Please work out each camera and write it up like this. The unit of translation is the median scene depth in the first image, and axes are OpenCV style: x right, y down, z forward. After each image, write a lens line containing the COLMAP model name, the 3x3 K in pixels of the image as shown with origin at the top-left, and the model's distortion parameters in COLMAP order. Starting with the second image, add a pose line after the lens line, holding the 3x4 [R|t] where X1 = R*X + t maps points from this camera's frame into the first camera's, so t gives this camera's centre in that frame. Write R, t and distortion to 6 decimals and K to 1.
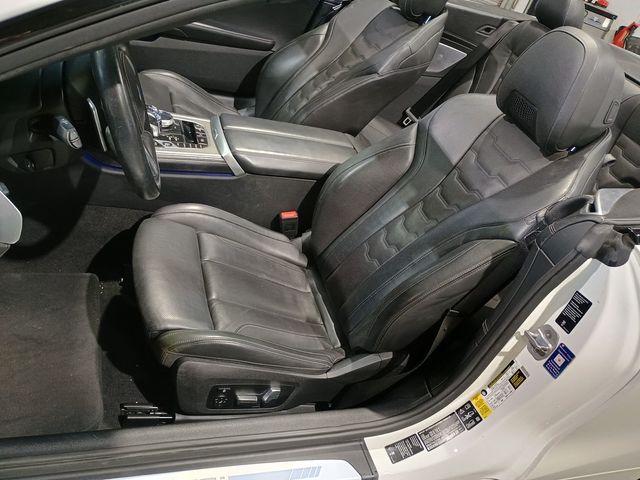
lens RADIAL K [[566.3, 0, 325.3], [0, 566.3, 245.1], [0, 0, 1]] dist [0.053594, -0.027714]
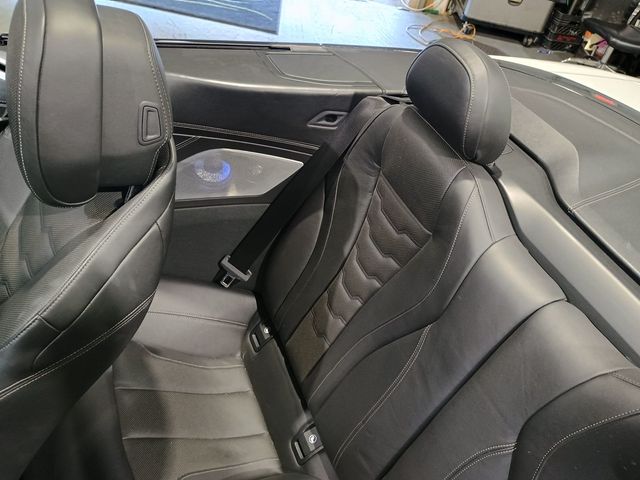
lens RADIAL K [[566.3, 0, 318.3], [0, 566.3, 238.0], [0, 0, 1]] dist [0.053594, -0.027714]
pose [[0.989416, -0.142577, -0.026983, 0.414939], [0.144521, 0.984938, 0.094925, -0.492188], [0.013043, -0.097820, 0.995119, 0.769095]]
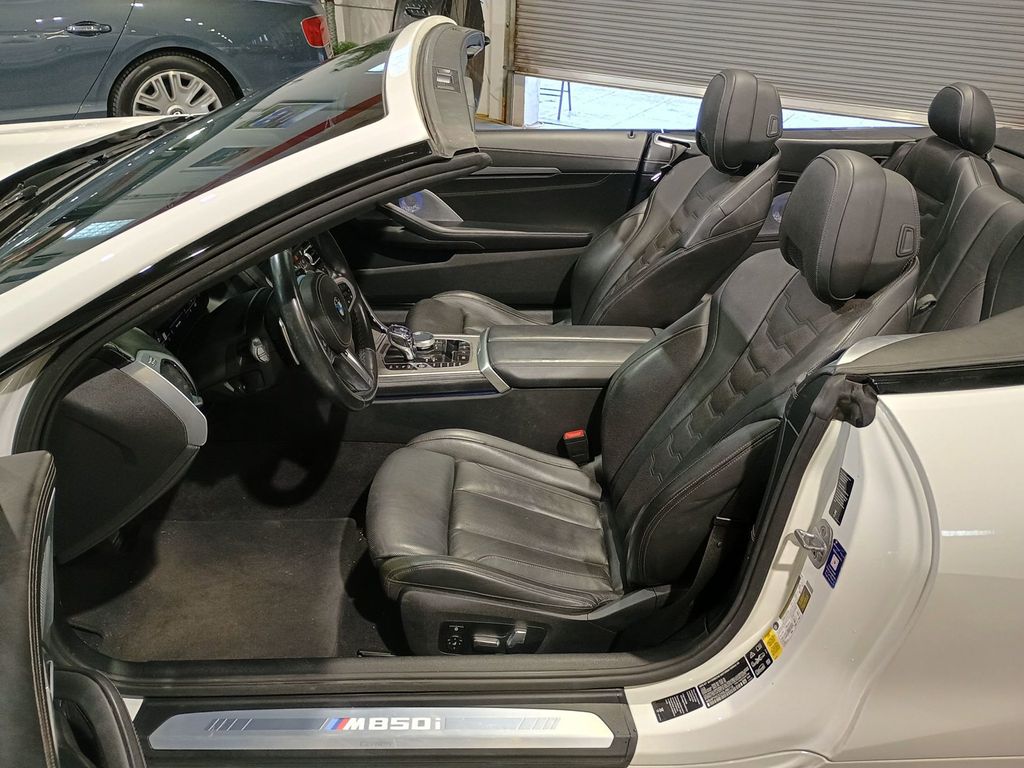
lens RADIAL K [[906.2, 0, 511.6], [0, 906.2, 382.5], [0, 0, 1]] dist [0.053594, -0.027714]
pose [[0.923022, -0.126609, -0.363318, 0.372746], [0.053996, 0.977587, -0.203490, 0.147247], [0.380939, 0.168208, 0.909171, -0.234705]]
